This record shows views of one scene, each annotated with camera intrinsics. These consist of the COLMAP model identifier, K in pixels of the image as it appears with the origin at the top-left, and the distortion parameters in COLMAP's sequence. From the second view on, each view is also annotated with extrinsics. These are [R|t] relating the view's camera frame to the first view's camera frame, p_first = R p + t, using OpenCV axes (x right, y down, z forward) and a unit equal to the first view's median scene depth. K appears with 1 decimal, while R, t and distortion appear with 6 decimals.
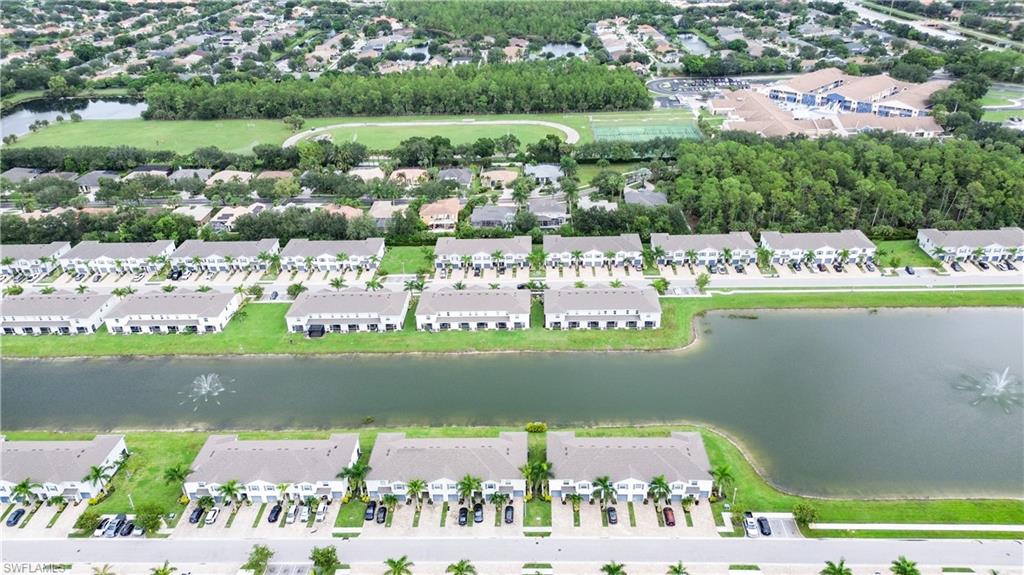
lens RADIAL K [[719.0, 0, 516.4], [0, 719.0, 287.1], [0, 0, 1]] dist [0.051310, -0.052728]
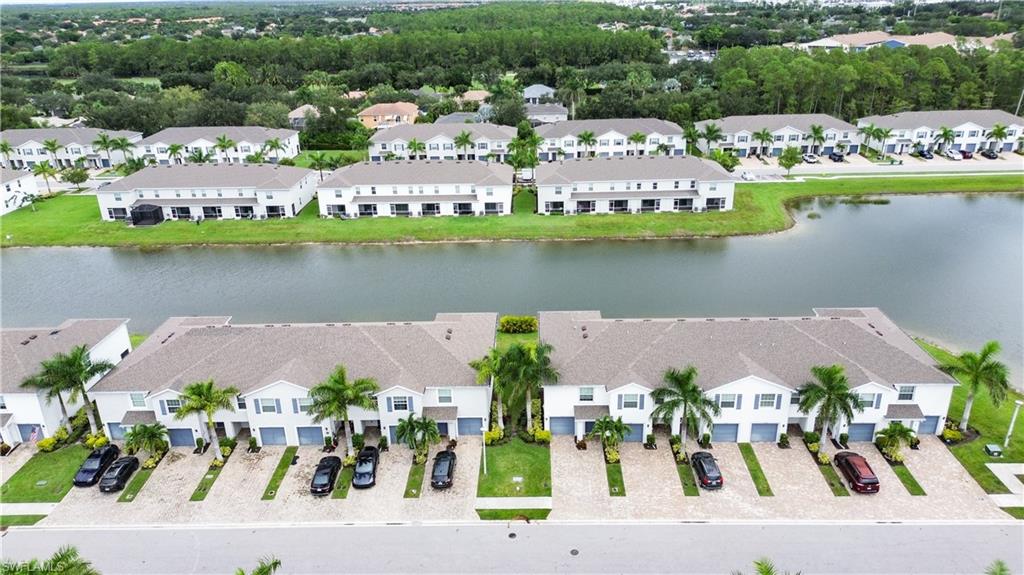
lens RADIAL K [[719.0, 0, 513.5], [0, 719.0, 289.0], [0, 0, 1]] dist [0.051310, -0.052728]
pose [[0.999997, -0.000982, 0.002289, 0.026778], [0.001201, 0.995213, -0.097718, 0.250035], [-0.002182, 0.097721, 0.995211, 0.587233]]
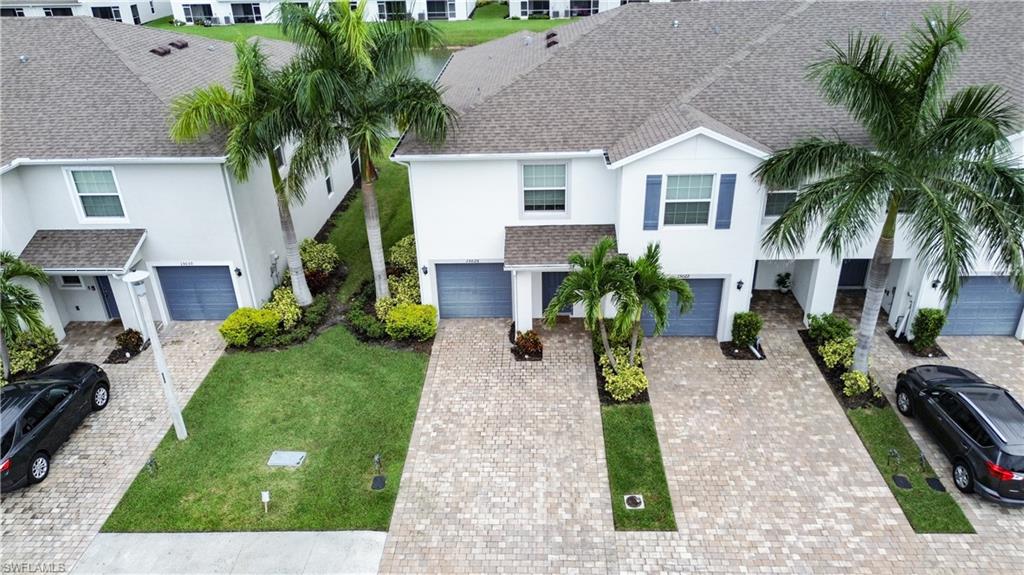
lens RADIAL K [[719.0, 0, 513.4], [0, 719.0, 291.0], [0, 0, 1]] dist [0.051310, -0.052728]
pose [[0.999970, 0.000363, -0.007729, 0.064348], [-0.000408, 0.999983, -0.005835, 0.288566], [0.007727, 0.005838, 0.999953, 0.869424]]
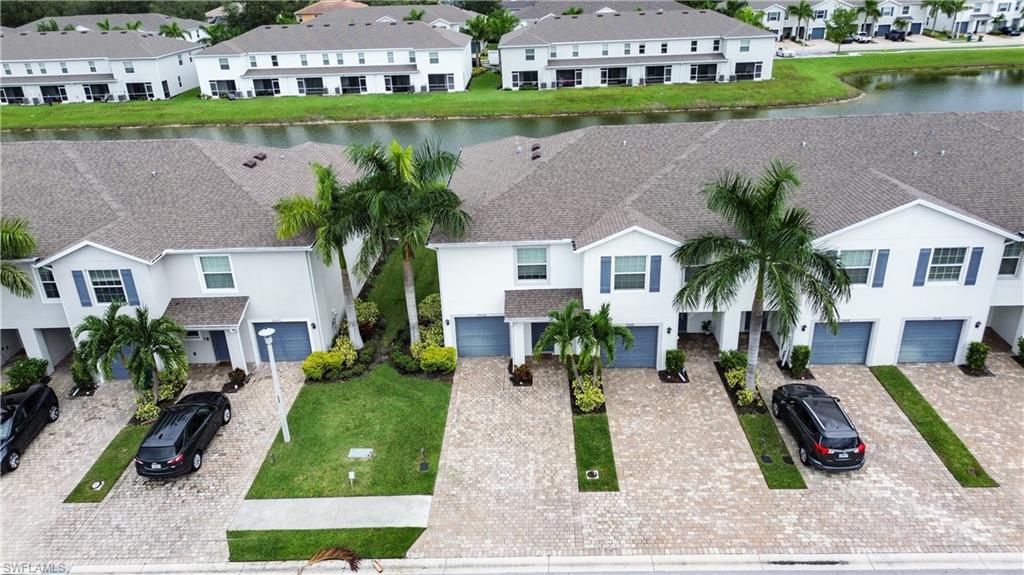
lens RADIAL K [[719.0, 0, 514.2], [0, 719.0, 291.5], [0, 0, 1]] dist [0.051310, -0.052728]
pose [[0.999906, -0.013669, 0.001240, 0.064048], [0.013719, 0.998073, -0.060519, 0.287436], [-0.000410, 0.060530, 0.998166, 0.815532]]
